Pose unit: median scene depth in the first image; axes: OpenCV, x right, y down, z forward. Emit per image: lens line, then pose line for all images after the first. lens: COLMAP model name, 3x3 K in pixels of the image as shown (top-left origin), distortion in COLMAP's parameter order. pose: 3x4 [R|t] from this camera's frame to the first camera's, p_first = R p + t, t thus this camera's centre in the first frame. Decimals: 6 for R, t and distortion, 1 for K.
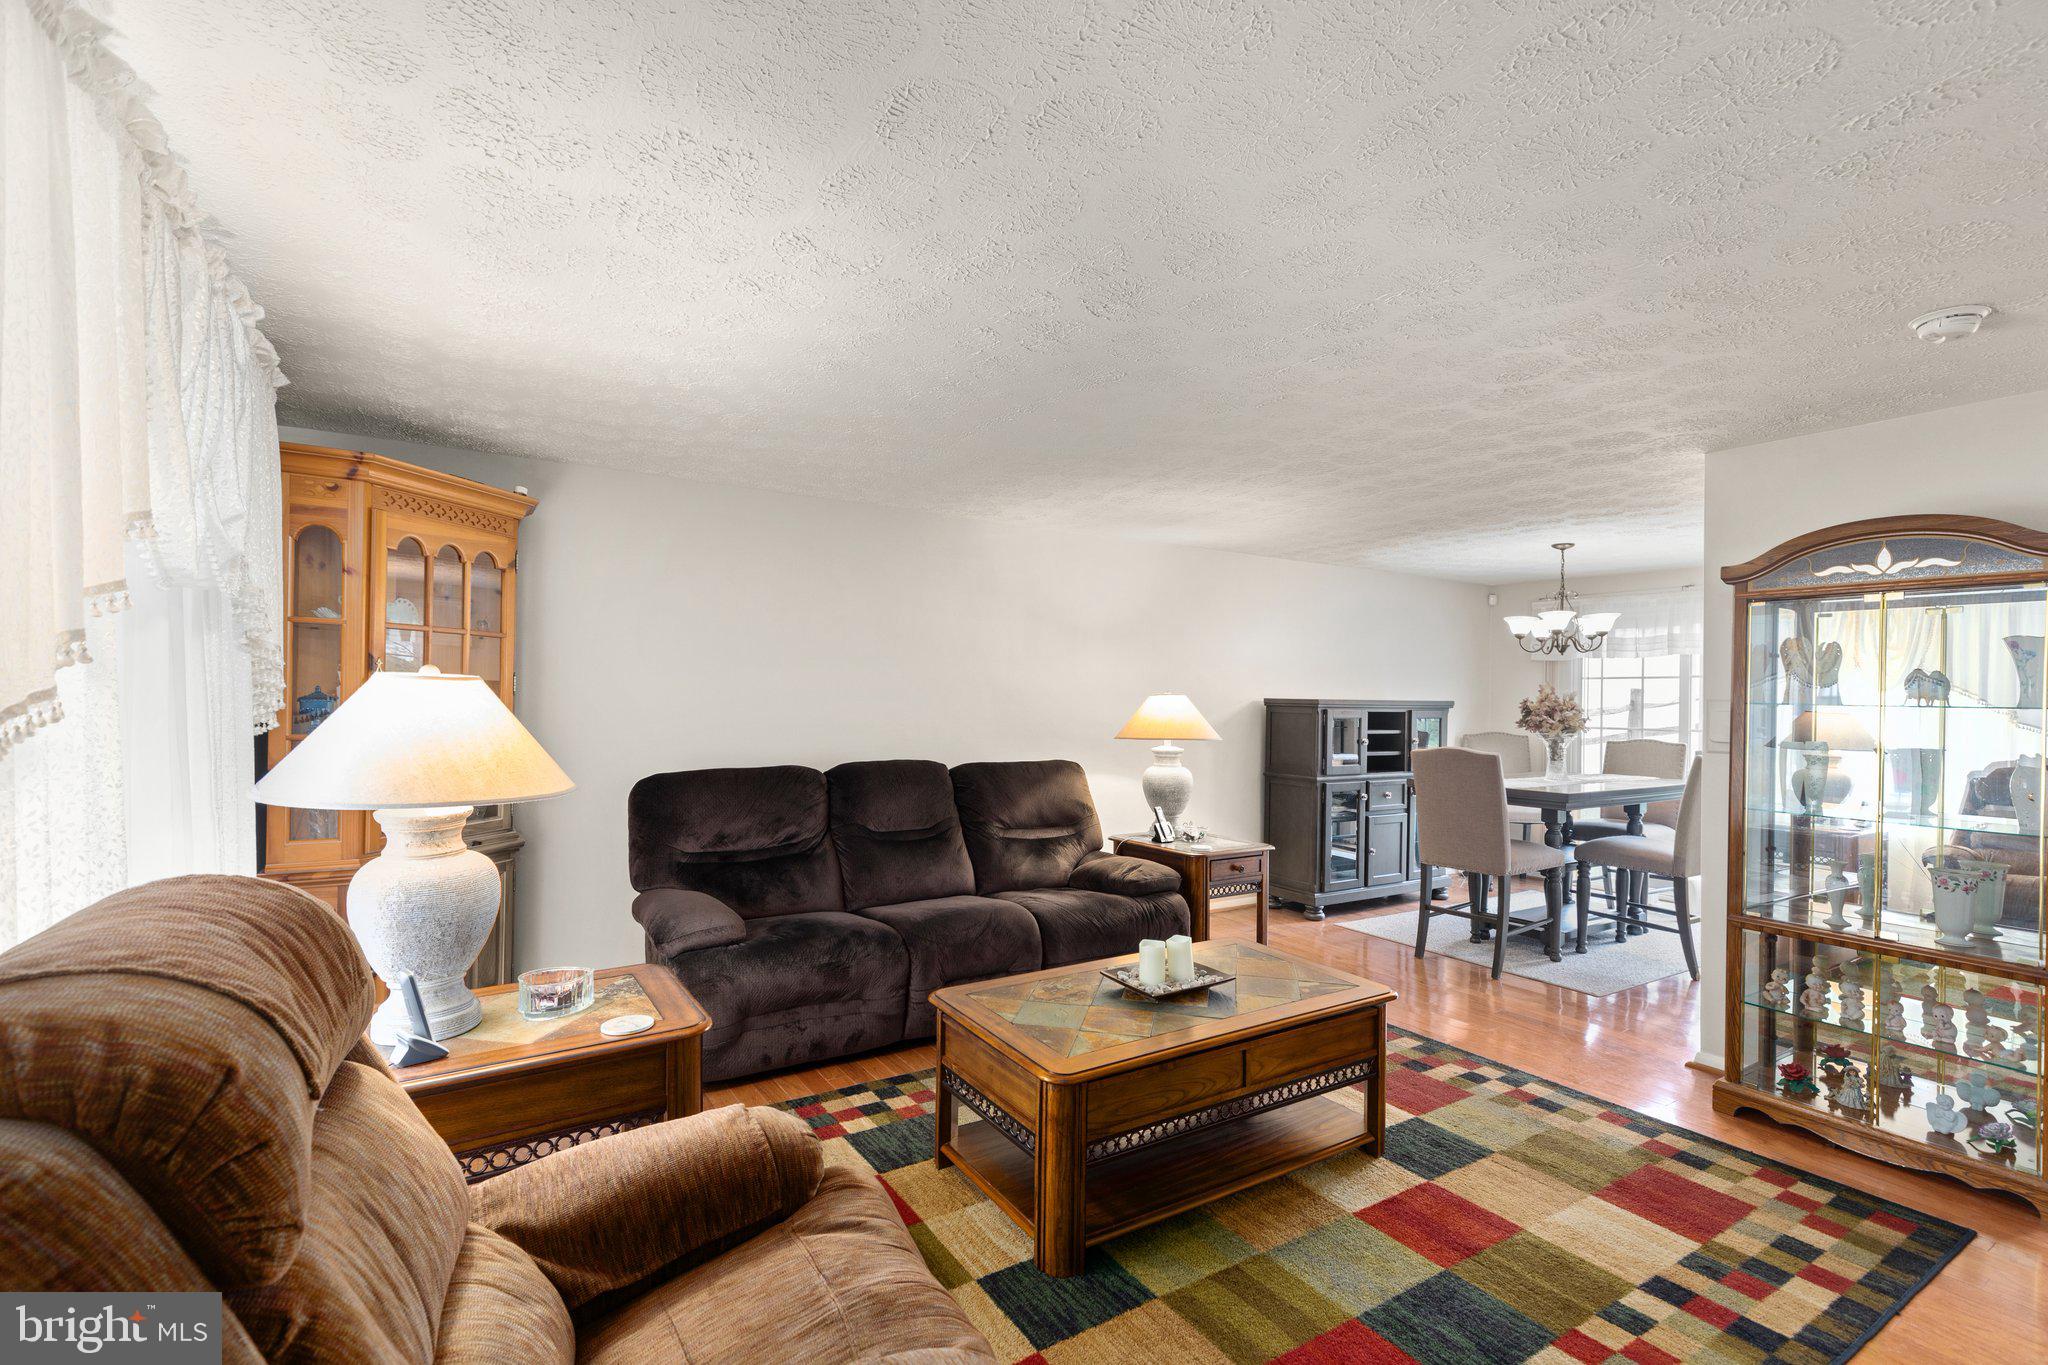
lens RADIAL K [[919.7, 0, 1029.2], [0, 919.7, 698.0], [0, 0, 1]] dist [0.016374, 0.000225]
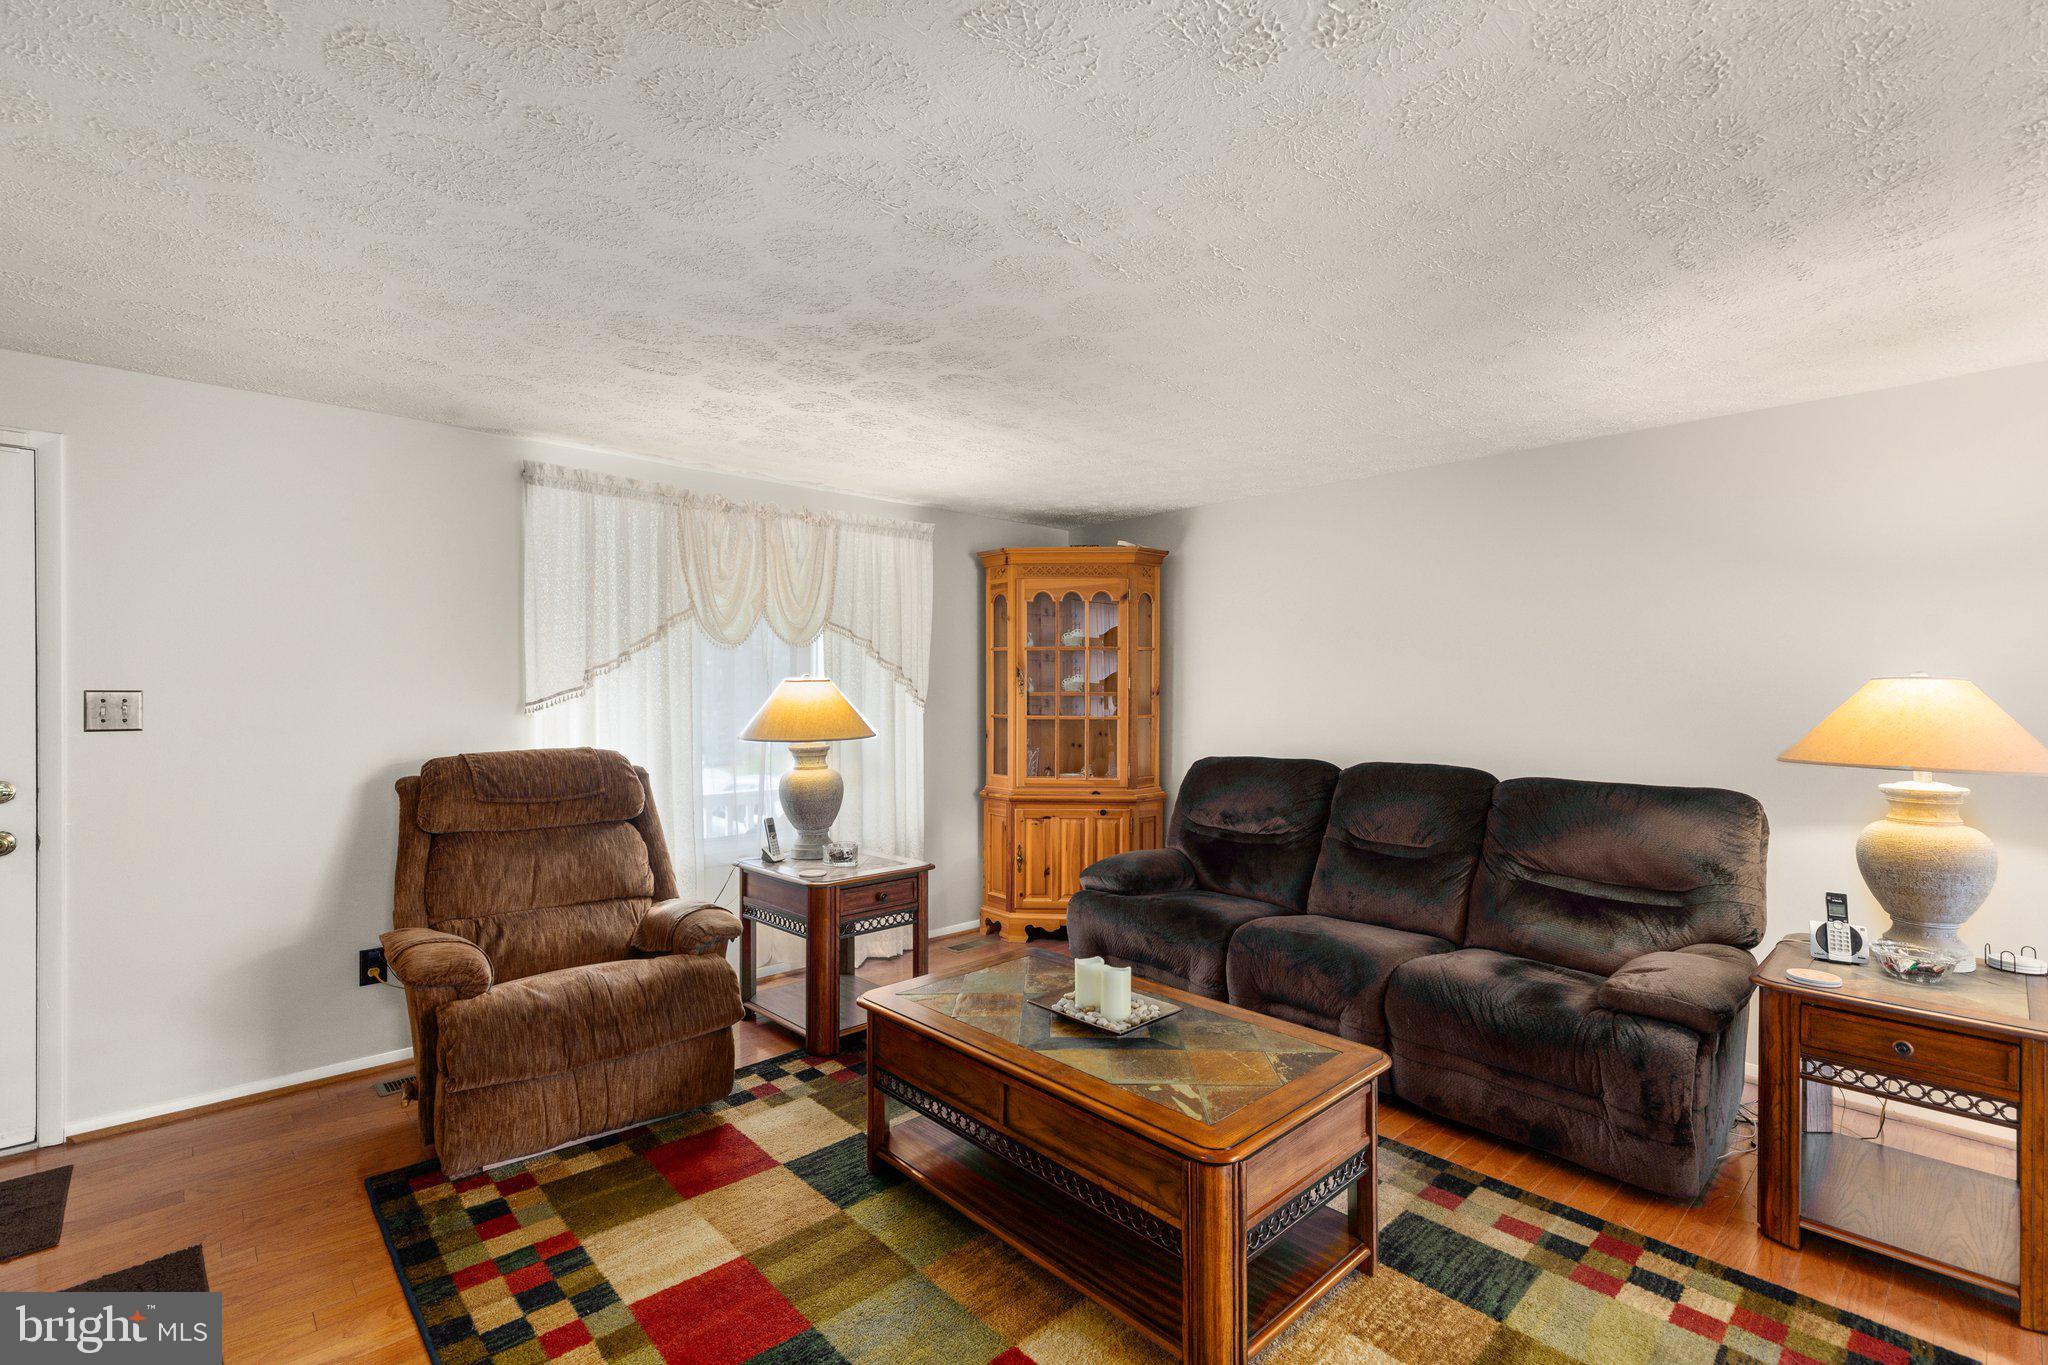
lens RADIAL K [[919.7, 0, 1020.3], [0, 919.7, 686.6], [0, 0, 1]] dist [0.016374, 0.000225]
pose [[0.189900, -0.012369, -0.981726, 0.648758], [0.001713, 0.999923, -0.012267, 0.005475], [0.981802, 0.000647, 0.189906, 0.492102]]
